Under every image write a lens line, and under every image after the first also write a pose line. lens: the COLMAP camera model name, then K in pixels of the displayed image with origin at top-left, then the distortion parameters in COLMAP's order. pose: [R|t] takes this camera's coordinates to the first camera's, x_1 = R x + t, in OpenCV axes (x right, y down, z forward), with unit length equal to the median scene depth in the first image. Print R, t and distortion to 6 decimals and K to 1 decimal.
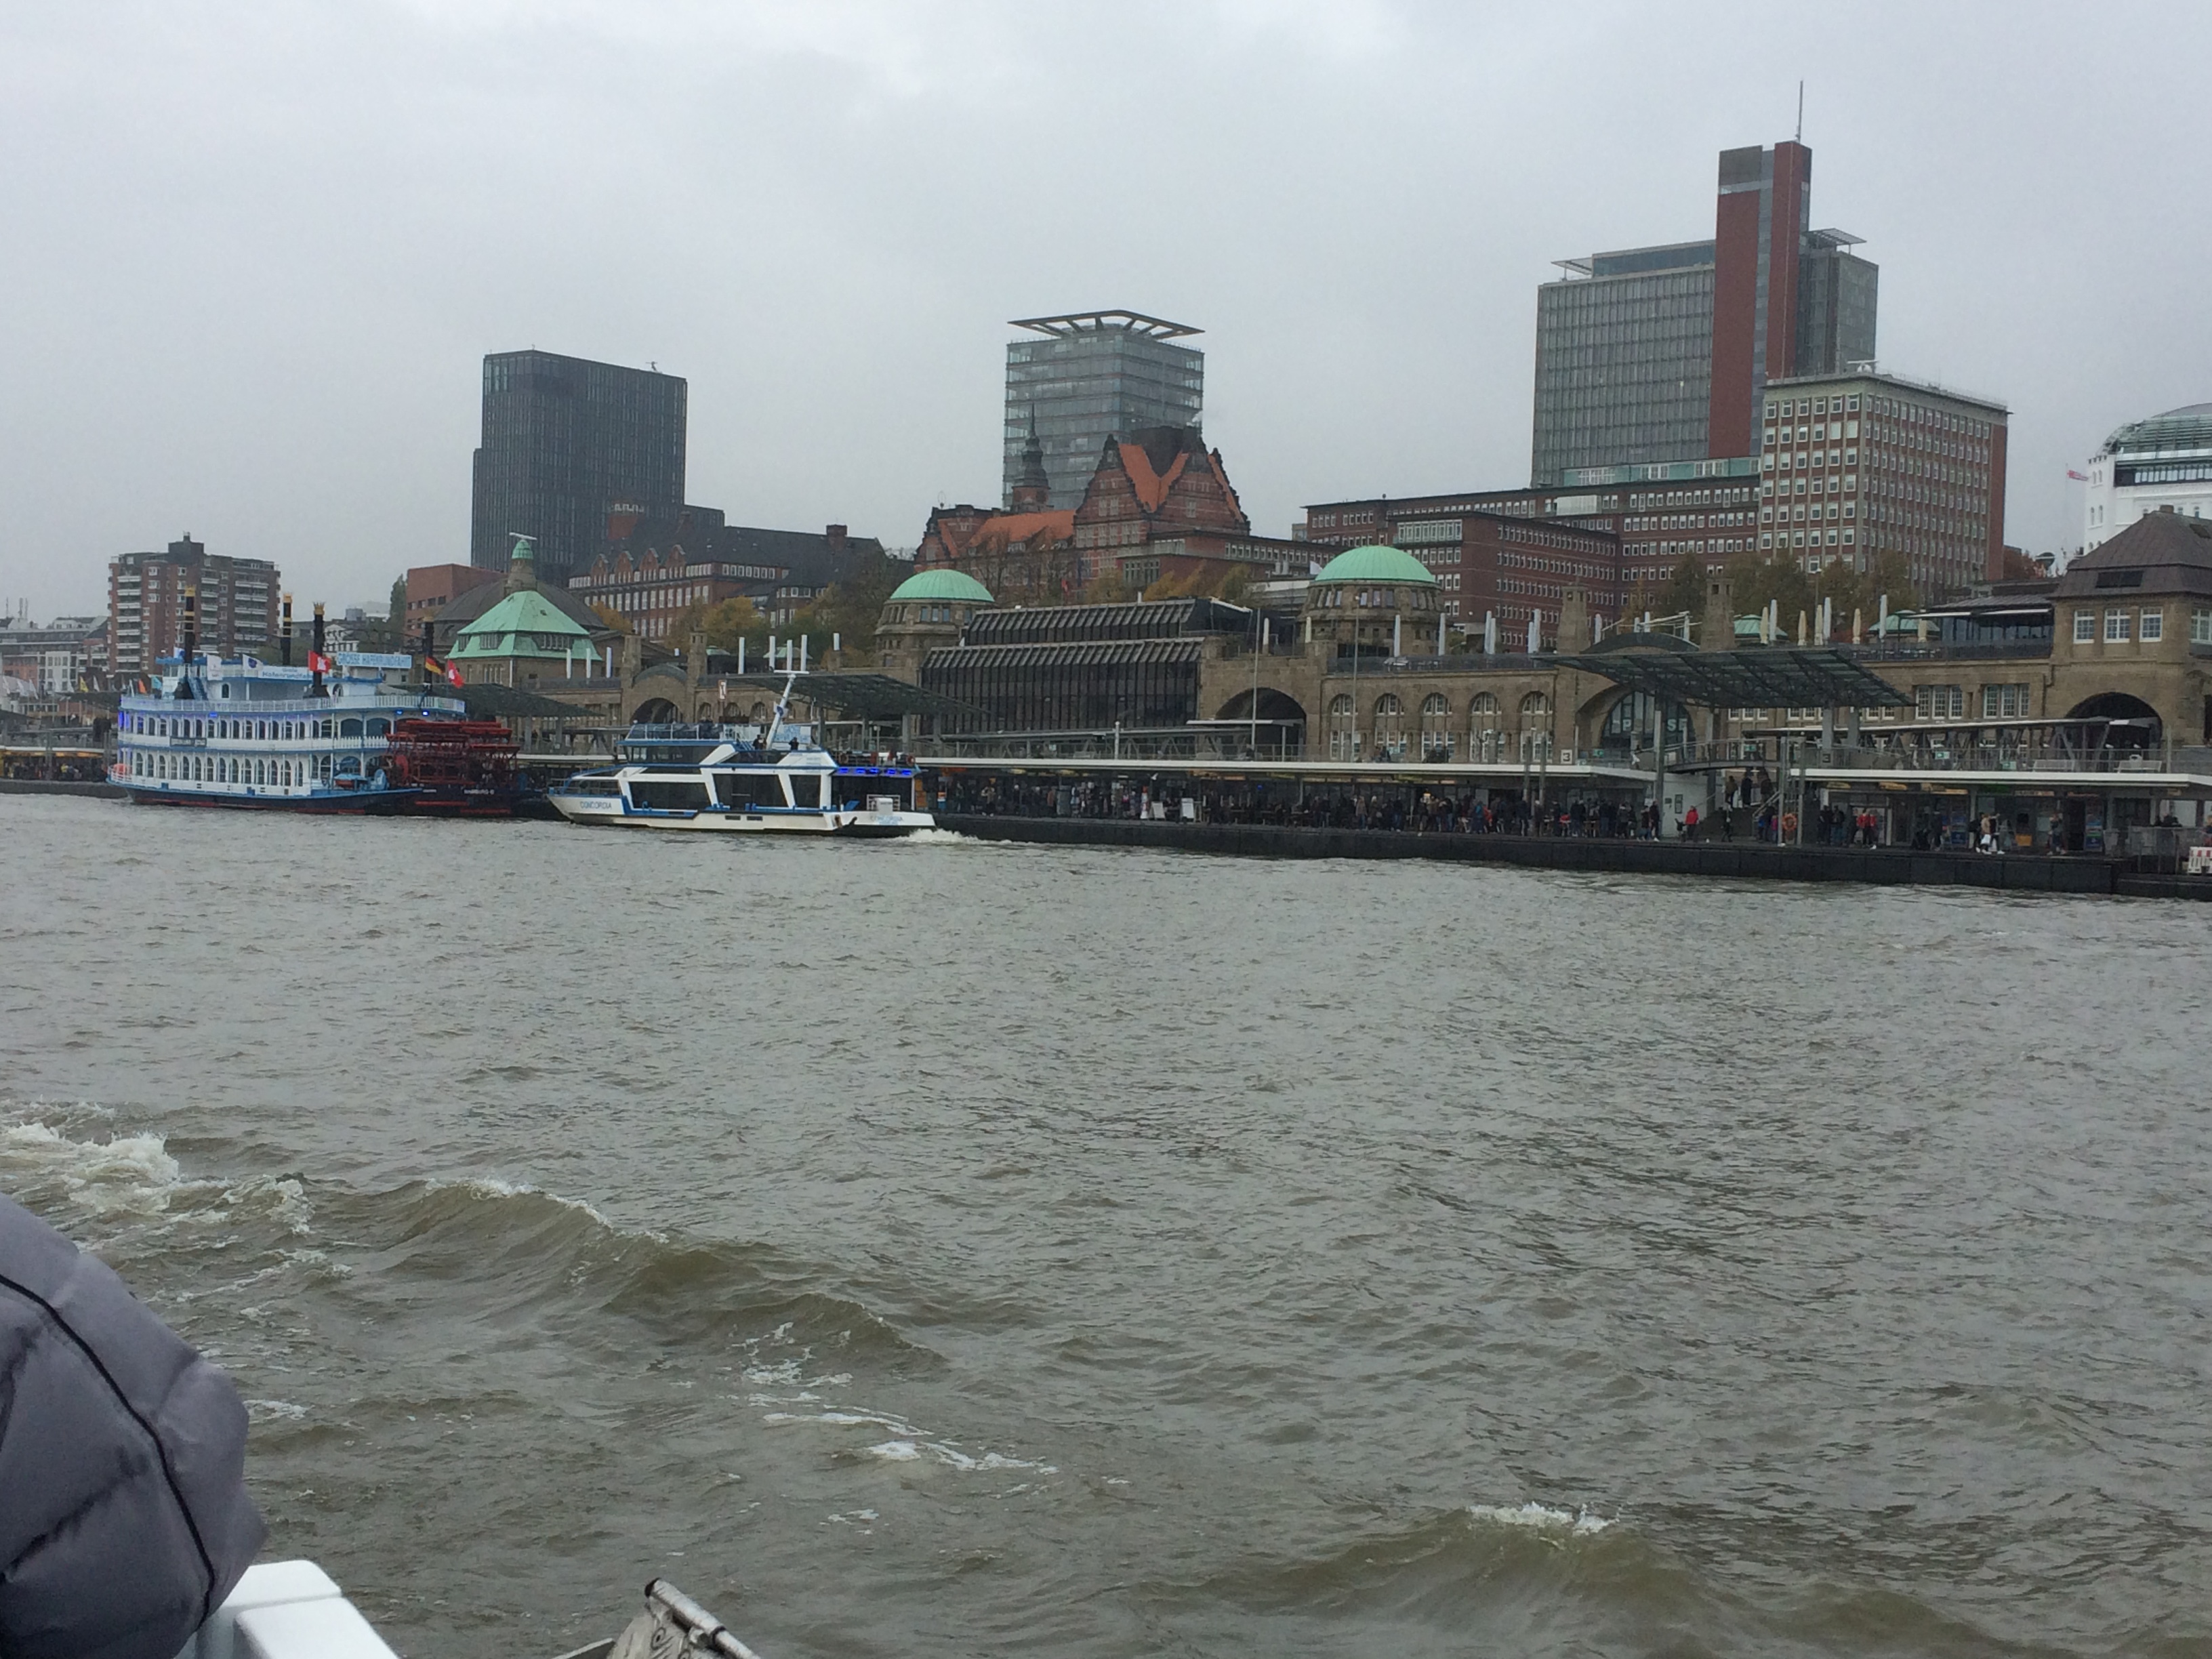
lens RADIAL K [[2699.6, 0, 1063.4], [0, 2699.6, 875.4], [0, 0, 1]] dist [0.028883, 0.068599]
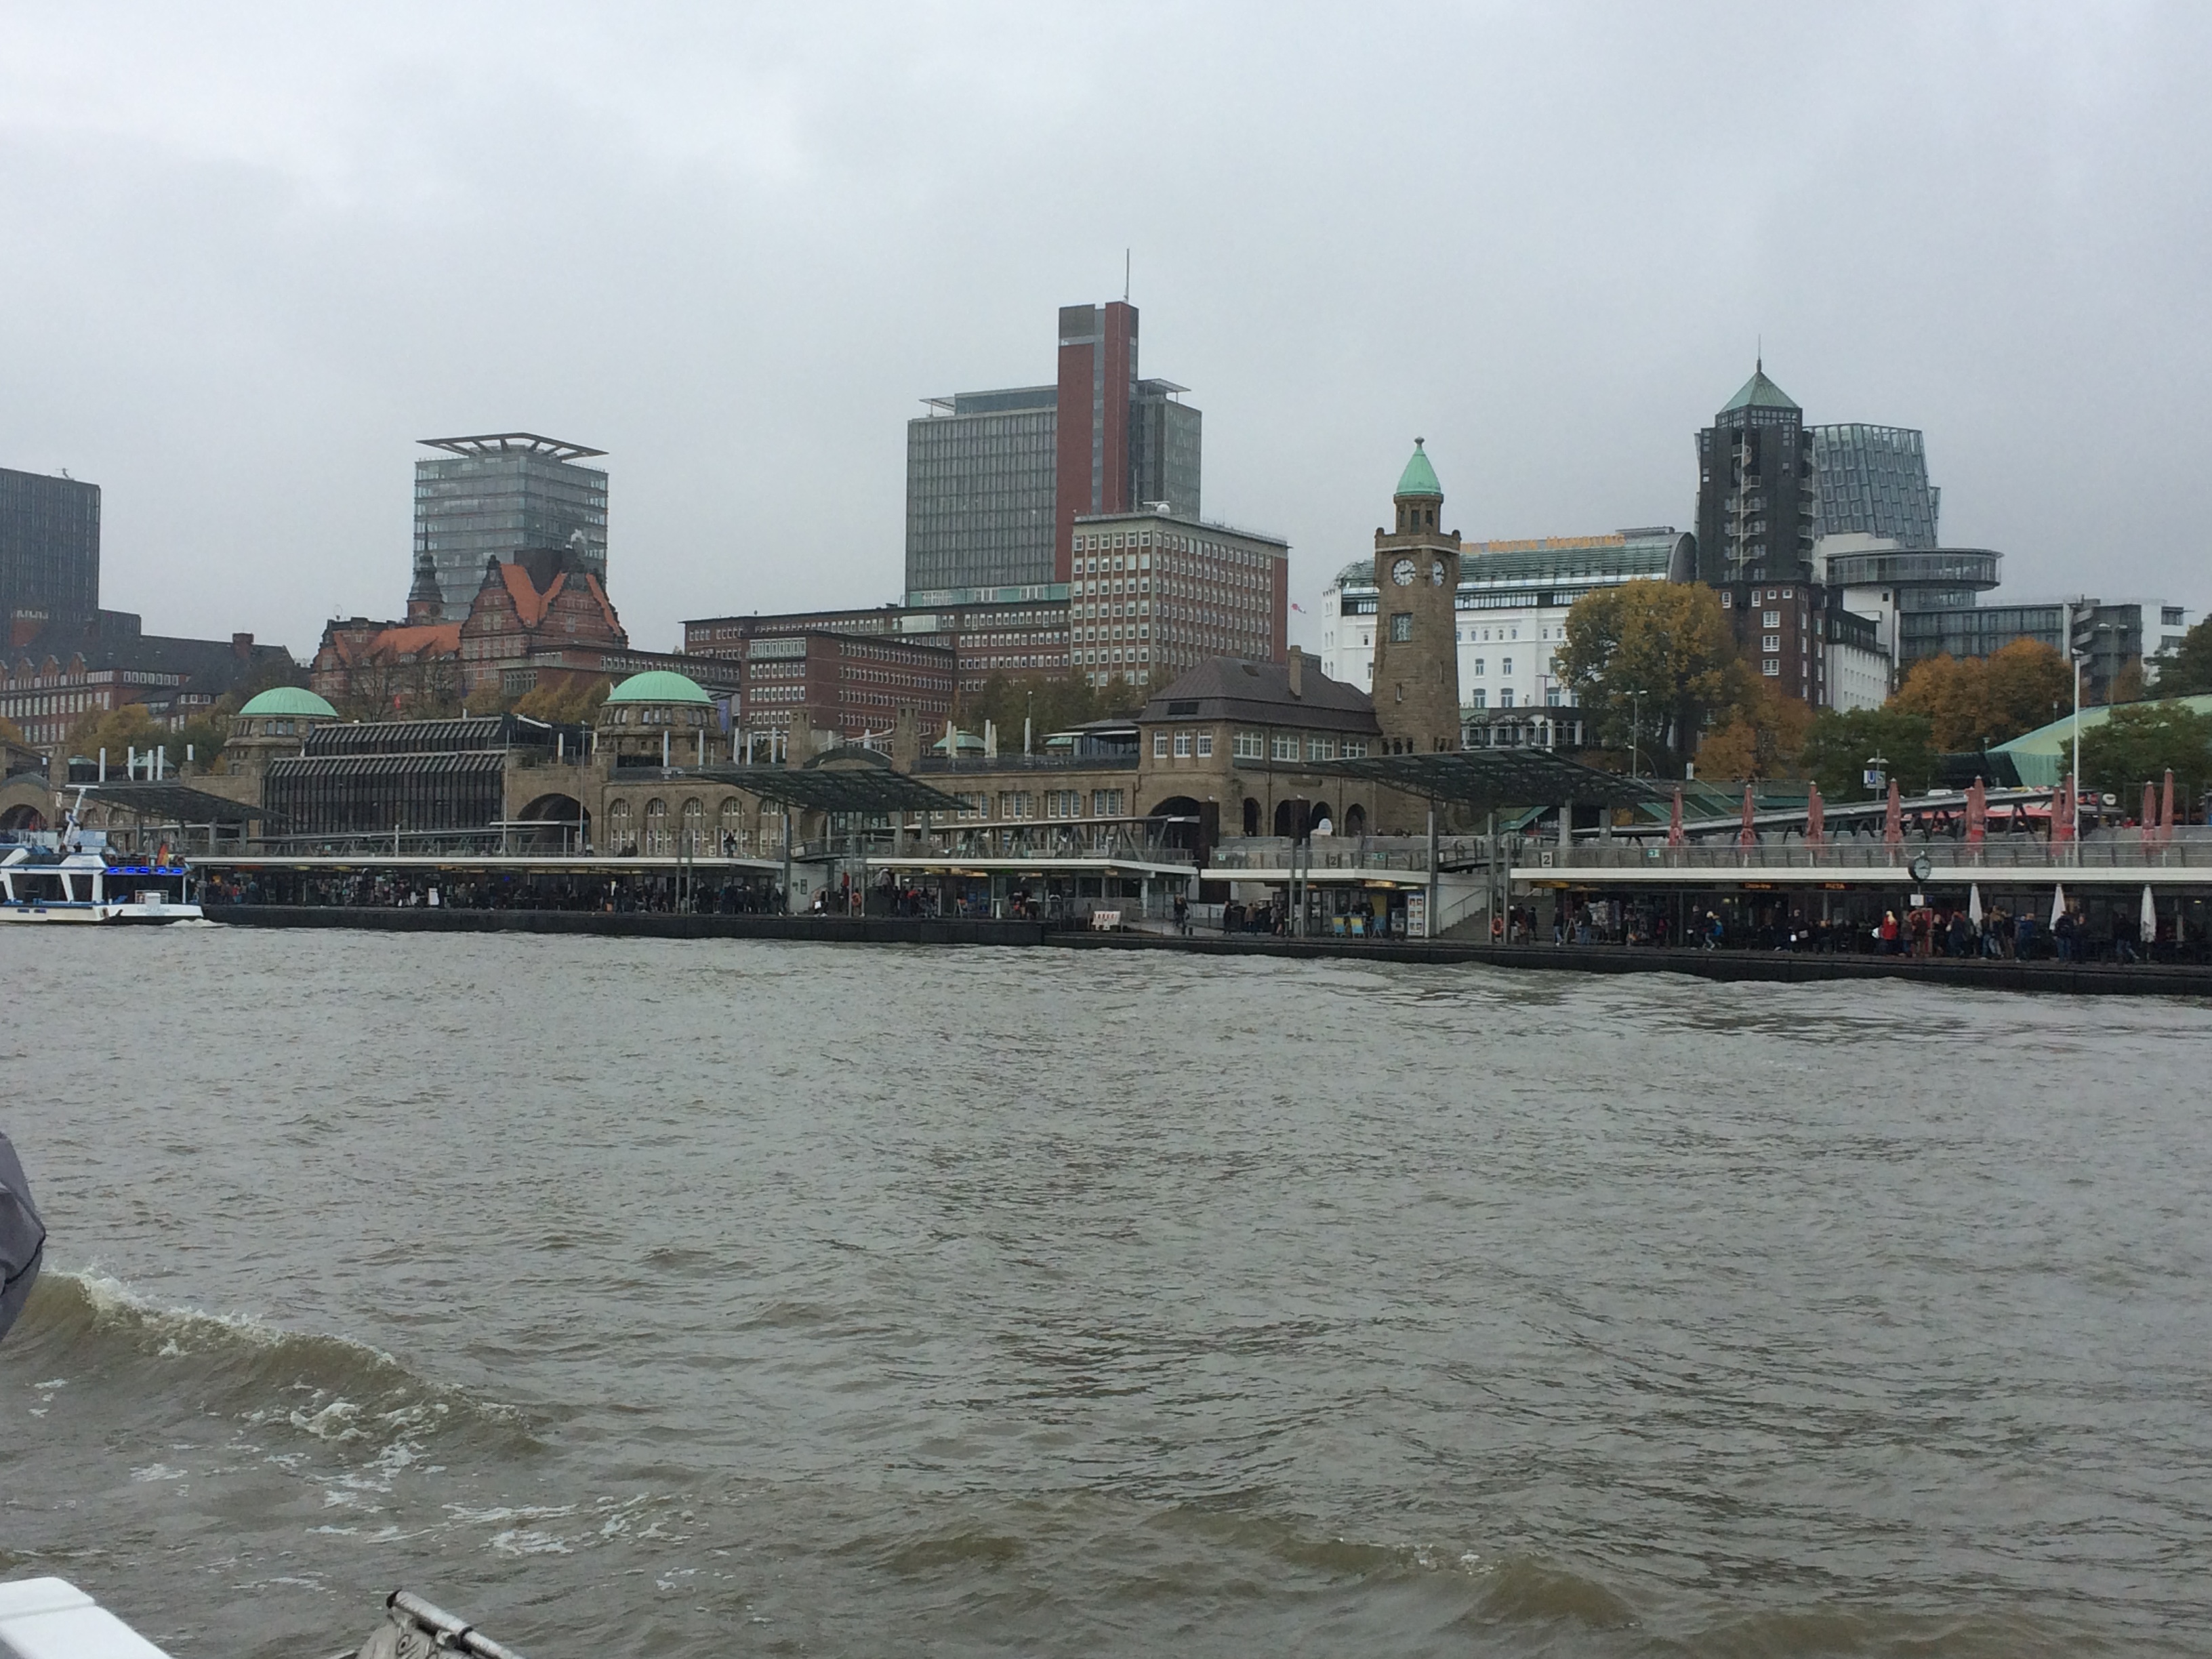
lens RADIAL K [[2737.3, 0, 1106.0], [0, 2737.3, 829.5], [0, 0, 1]] dist [0.033242, 0.044777]
pose [[0.981171, -0.010233, 0.192870, 0.048463], [0.020147, 0.998570, -0.049511, 0.005502], [-0.192087, 0.052464, 0.979974, -0.121311]]
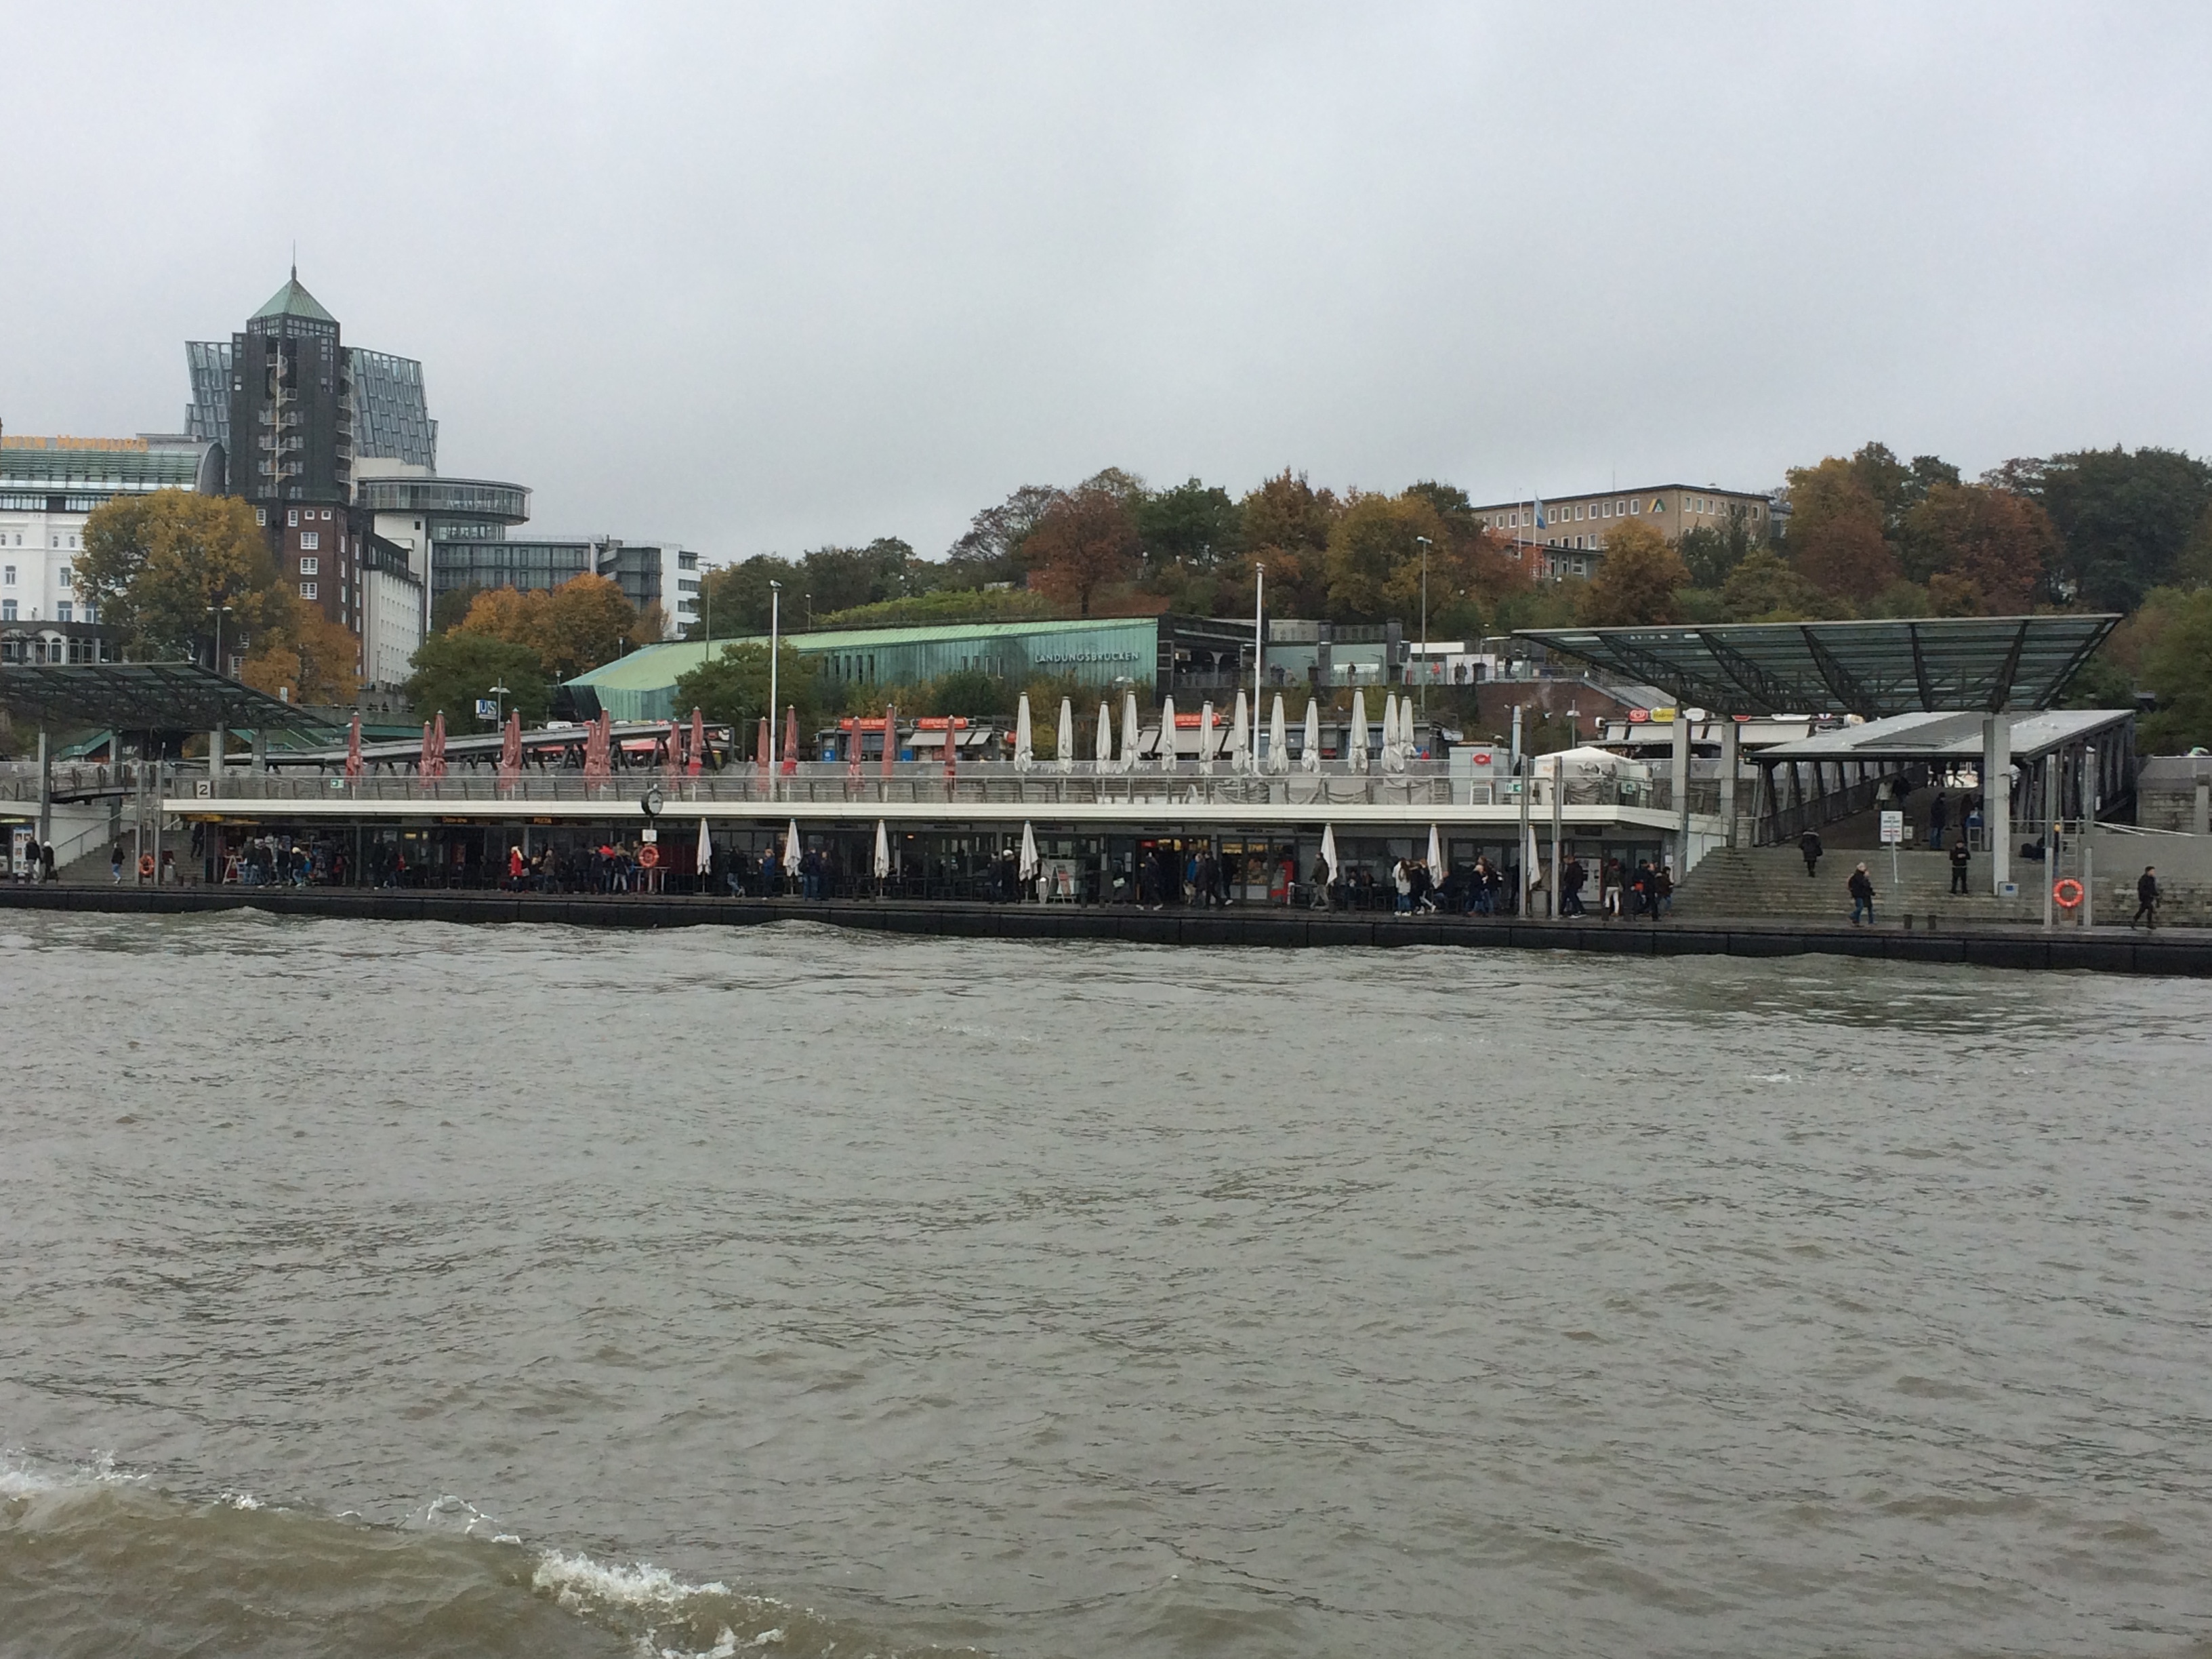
lens RADIAL K [[2737.3, 0, 1106.0], [0, 2737.3, 829.5], [0, 0, 1]] dist [0.033242, 0.044777]
pose [[0.736097, -0.013707, 0.676737, 0.035113], [0.028922, 0.999519, -0.011214, 0.004008], [-0.676258, 0.027827, 0.736139, -0.084215]]
